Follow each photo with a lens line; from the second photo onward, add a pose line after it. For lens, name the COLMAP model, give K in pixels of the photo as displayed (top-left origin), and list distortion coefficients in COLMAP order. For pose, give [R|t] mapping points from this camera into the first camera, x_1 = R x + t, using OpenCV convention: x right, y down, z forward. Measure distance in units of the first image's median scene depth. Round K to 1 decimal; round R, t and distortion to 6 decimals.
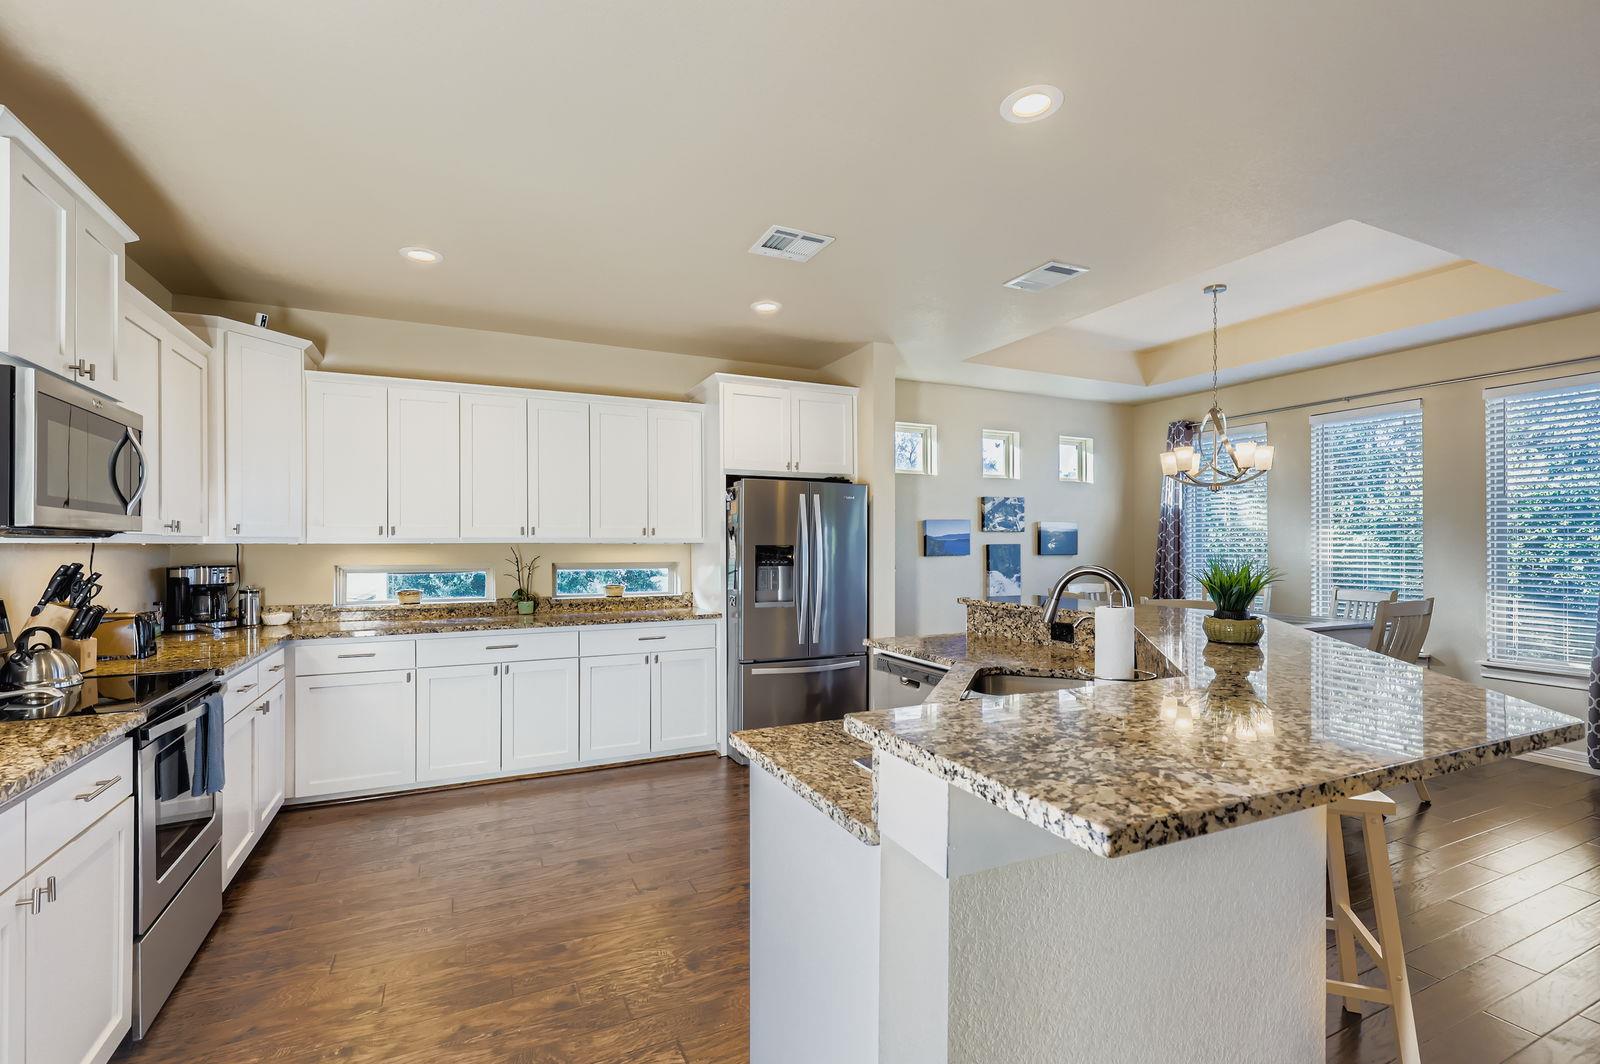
lens RADIAL K [[726.9, 0, 802.2], [0, 726.9, 541.4], [0, 0, 1]] dist [0.003172, -0.001033]
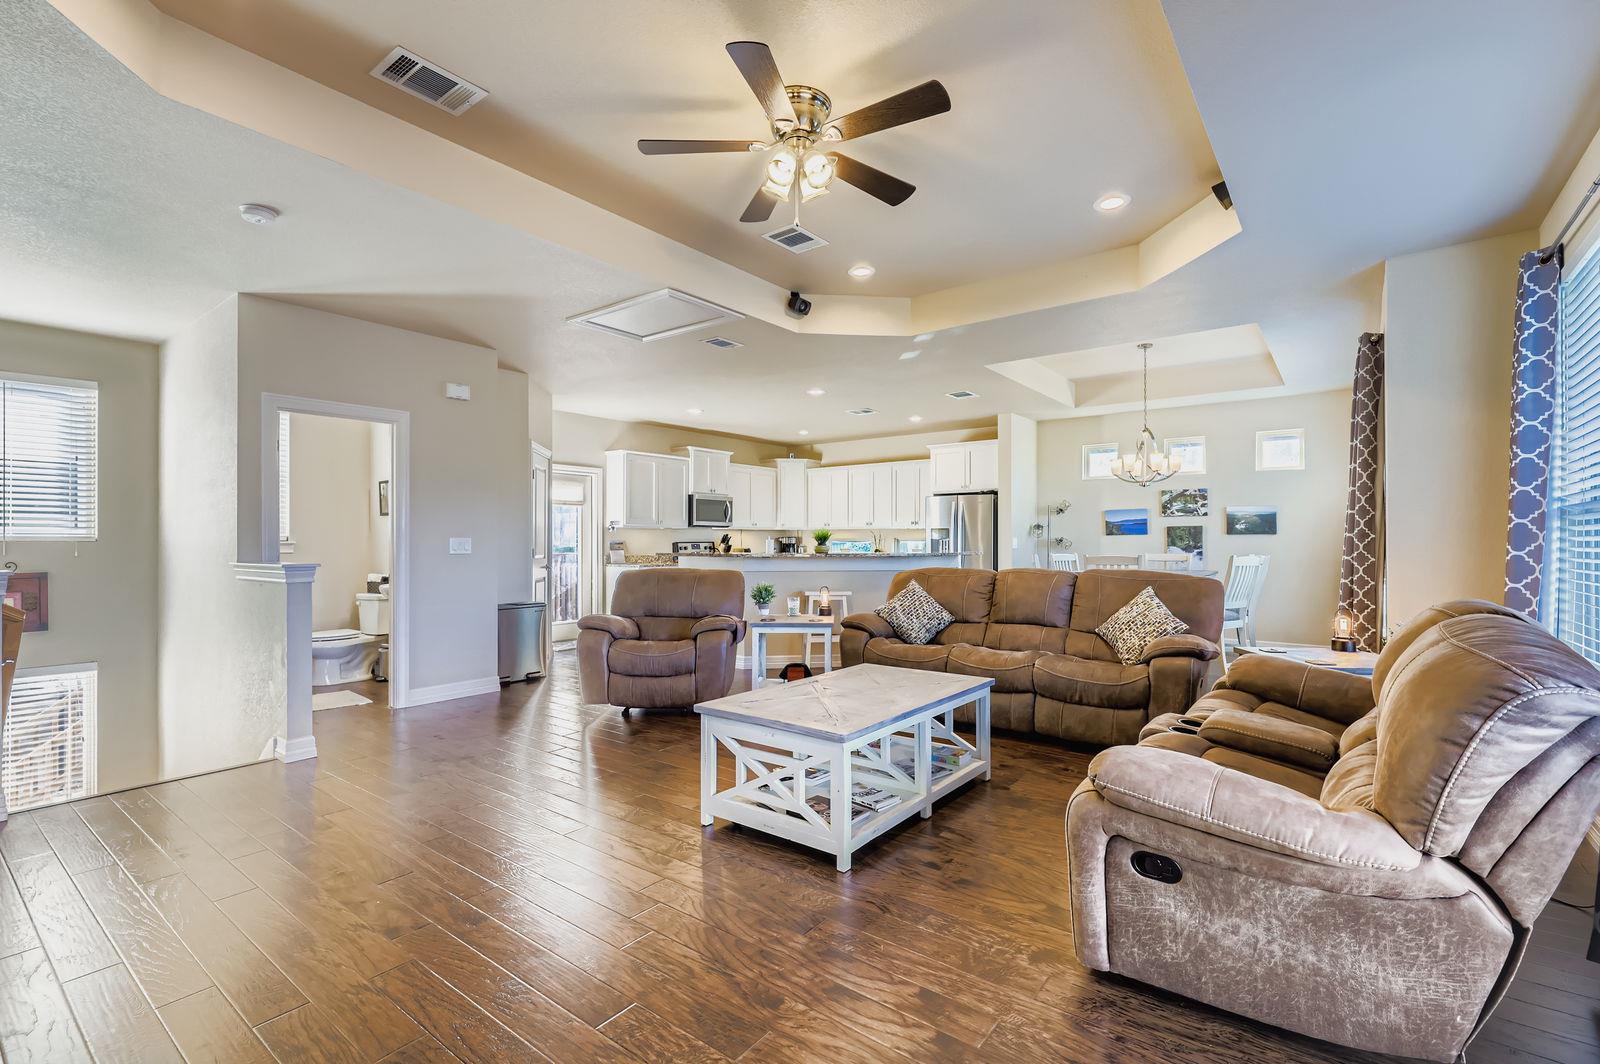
lens RADIAL K [[726.9, 0, 792.1], [0, 726.9, 538.1], [0, 0, 1]] dist [0.003172, -0.001033]
pose [[0.444142, -0.005076, -0.895942, 1.129683], [0.004851, 0.999983, -0.003261, 0.026294], [0.895943, -0.002898, 0.444159, -0.194236]]
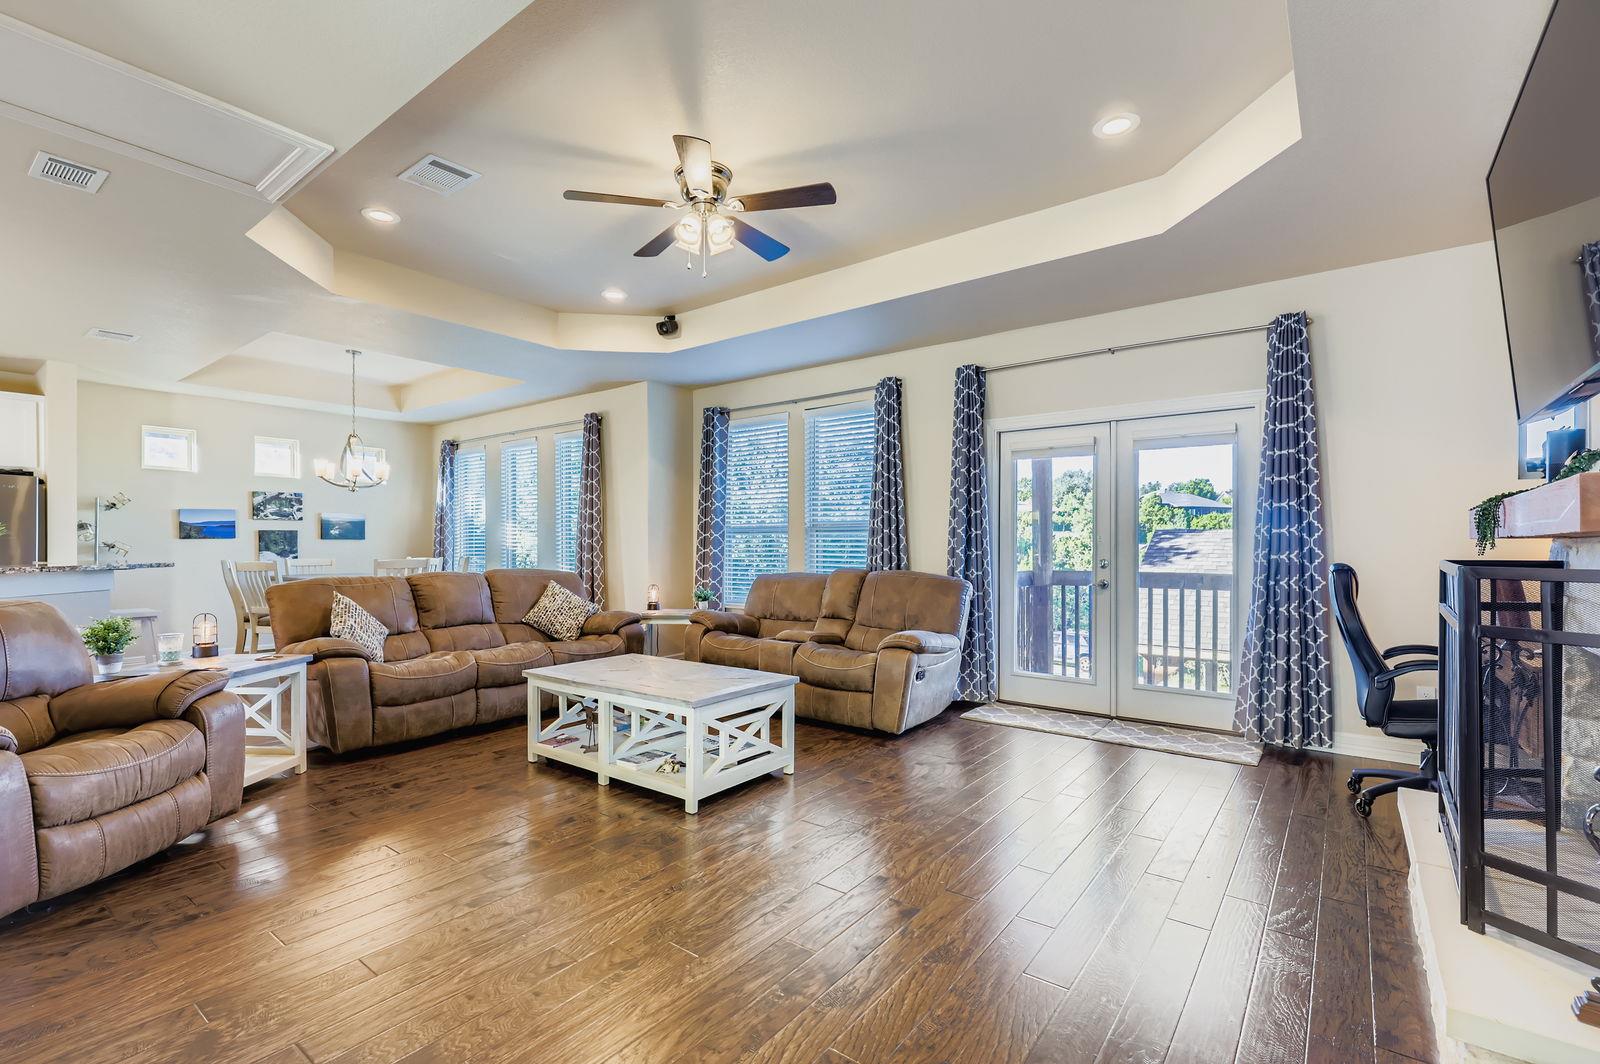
lens RADIAL K [[726.9, 0, 793.2], [0, 726.9, 546.9], [0, 0, 1]] dist [0.003172, -0.001033]
pose [[0.892266, -0.003845, 0.451494, 0.503879], [0.001443, 0.999983, 0.005665, 0.027145], [-0.451508, -0.004403, 0.892256, -0.511948]]
